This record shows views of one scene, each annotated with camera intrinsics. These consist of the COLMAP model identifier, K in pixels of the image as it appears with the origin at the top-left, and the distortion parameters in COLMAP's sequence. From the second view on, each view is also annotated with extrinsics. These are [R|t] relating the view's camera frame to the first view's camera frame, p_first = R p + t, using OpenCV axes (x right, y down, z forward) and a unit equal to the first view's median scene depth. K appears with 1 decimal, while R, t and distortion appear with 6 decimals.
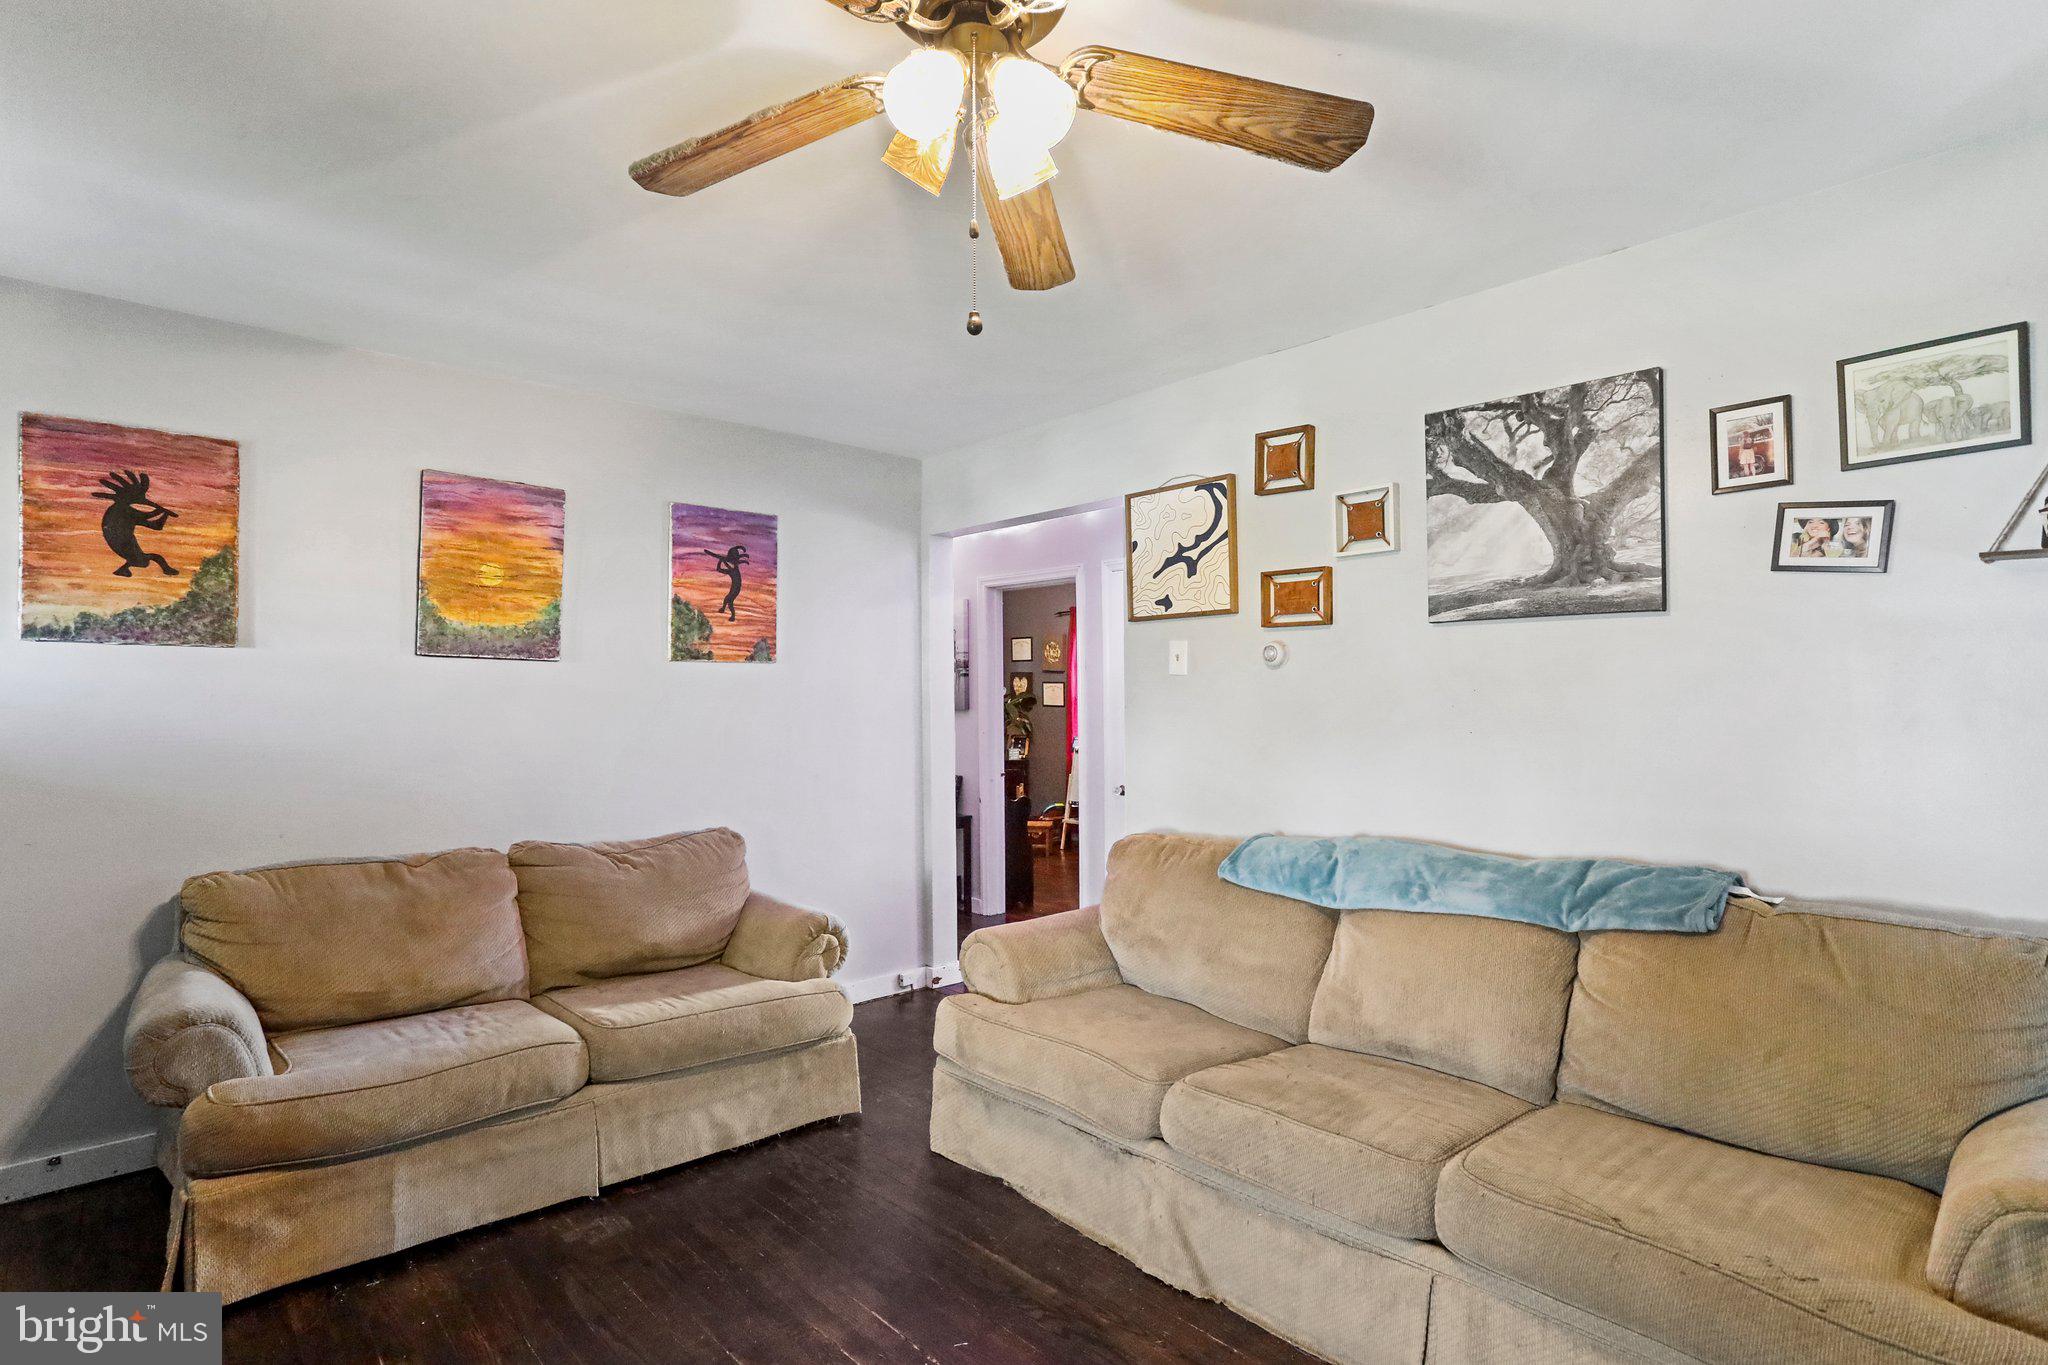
lens RADIAL K [[998.5, 0, 1023.6], [0, 998.5, 693.0], [0, 0, 1]] dist [-0.012415, 0.002381]
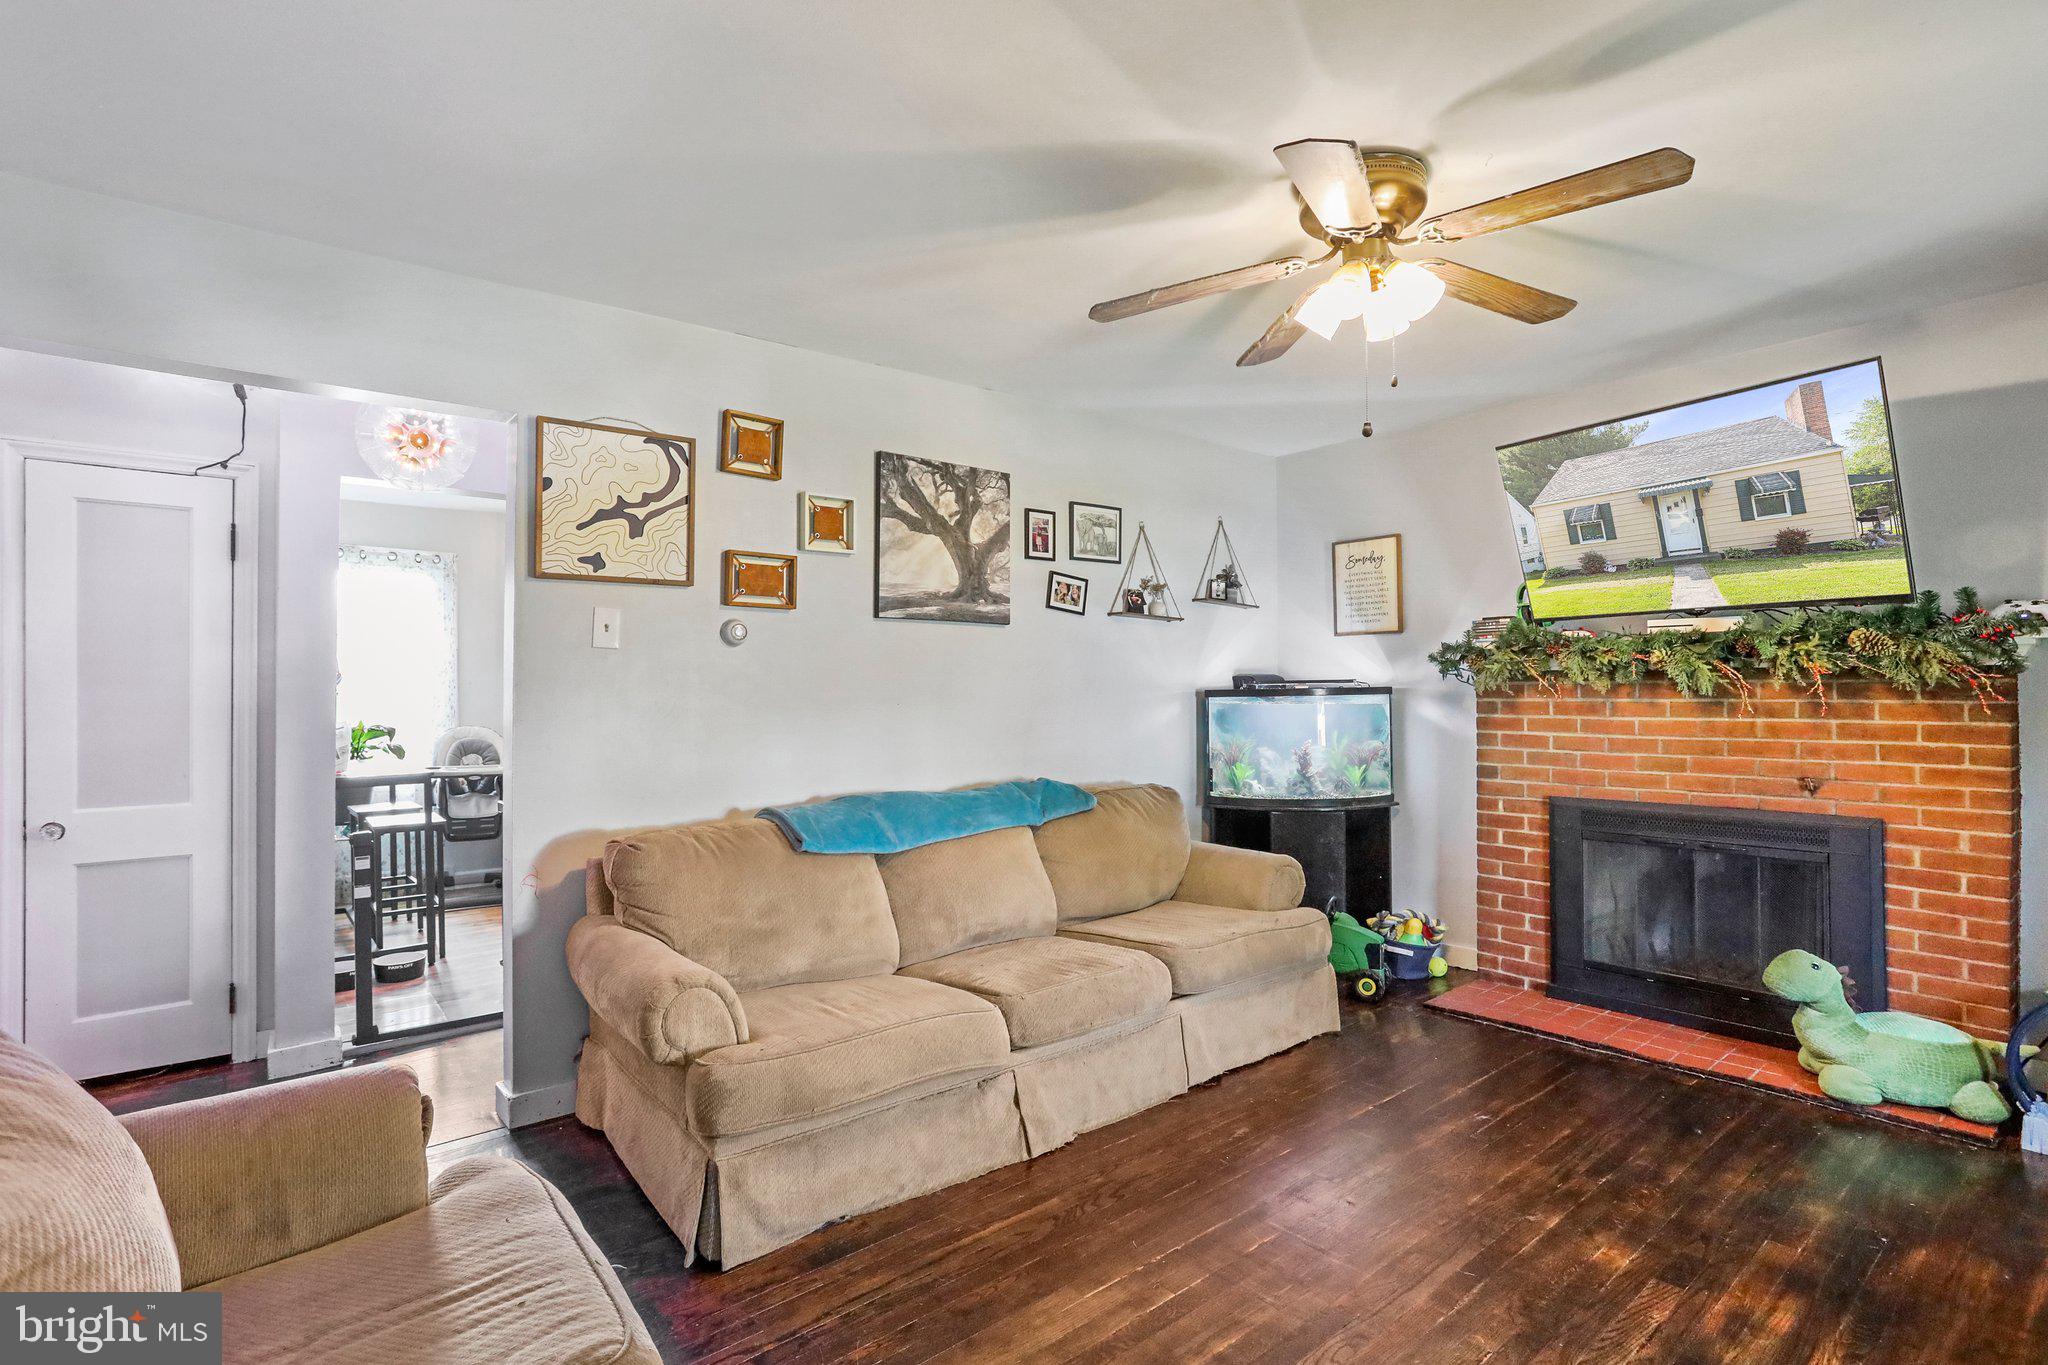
lens RADIAL K [[998.5, 0, 1025.2], [0, 998.5, 687.4], [0, 0, 1]] dist [-0.012415, 0.002381]
pose [[0.090623, 0.011525, 0.995819, -0.843118], [0.001210, 0.999931, -0.011683, 0.032764], [-0.995885, 0.002264, 0.090603, 0.722995]]
